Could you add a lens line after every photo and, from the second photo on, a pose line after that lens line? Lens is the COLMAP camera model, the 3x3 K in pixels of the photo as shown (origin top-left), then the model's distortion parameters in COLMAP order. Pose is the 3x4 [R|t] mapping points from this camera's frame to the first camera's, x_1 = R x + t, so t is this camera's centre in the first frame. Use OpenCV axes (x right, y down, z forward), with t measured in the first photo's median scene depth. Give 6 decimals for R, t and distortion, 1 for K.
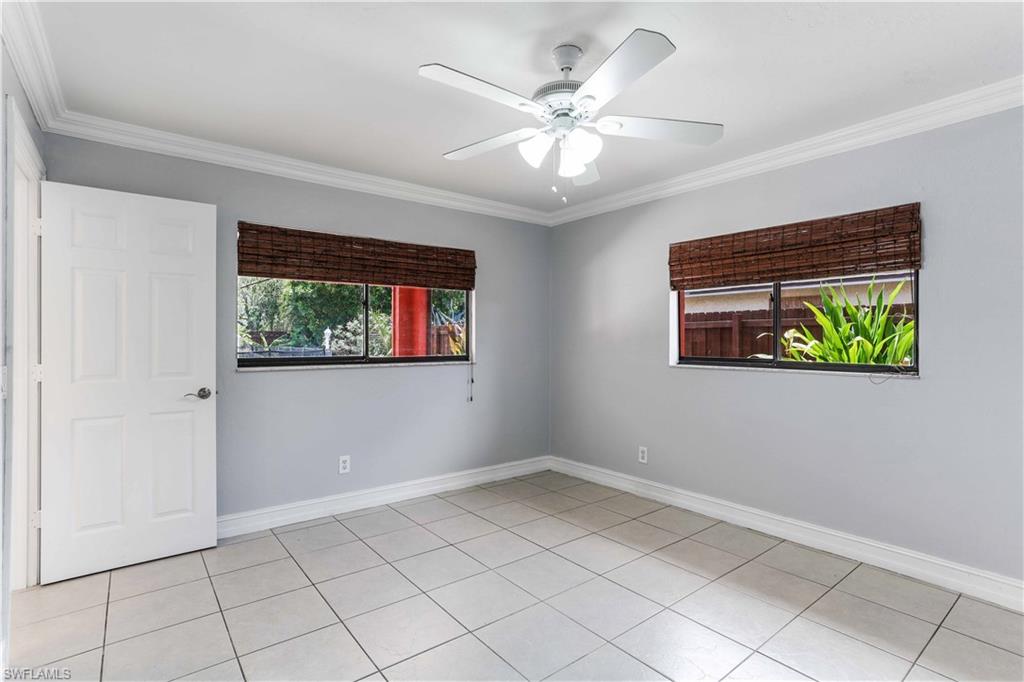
lens RADIAL K [[495.4, 0, 513.9], [0, 495.4, 337.7], [0, 0, 1]] dist [-0.043281, 0.026762]
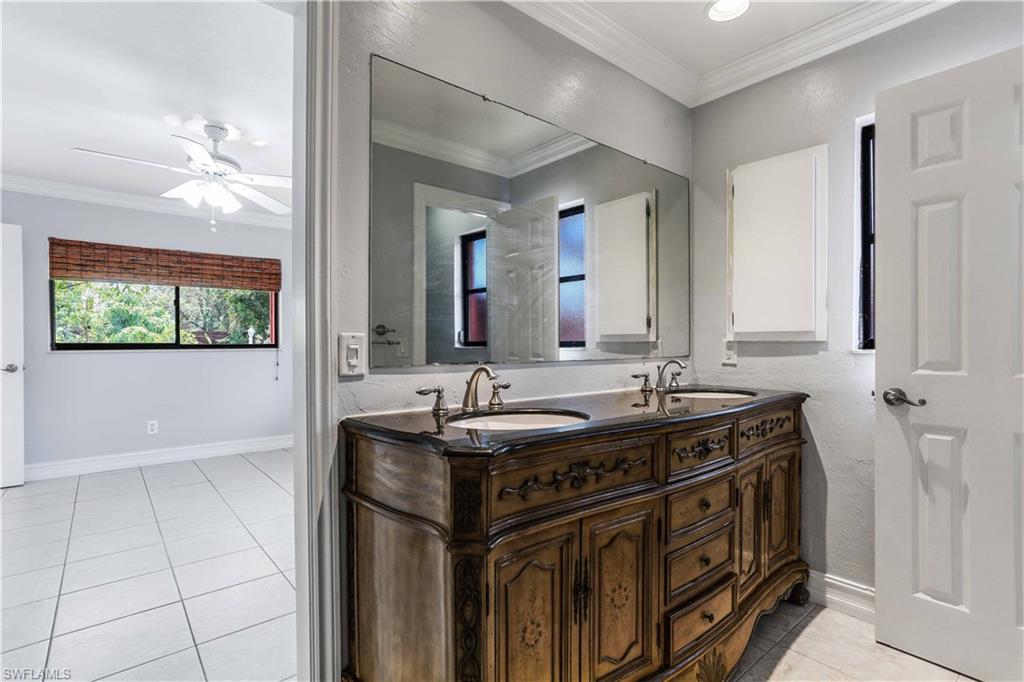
lens RADIAL K [[495.4, 0, 526.6], [0, 495.4, 343.2], [0, 0, 1]] dist [-0.043281, 0.026762]
pose [[0.999325, -0.003273, 0.036597, 0.620699], [0.003056, 0.999977, 0.005976, 0.037030], [-0.036615, -0.005860, 0.999312, -0.320792]]
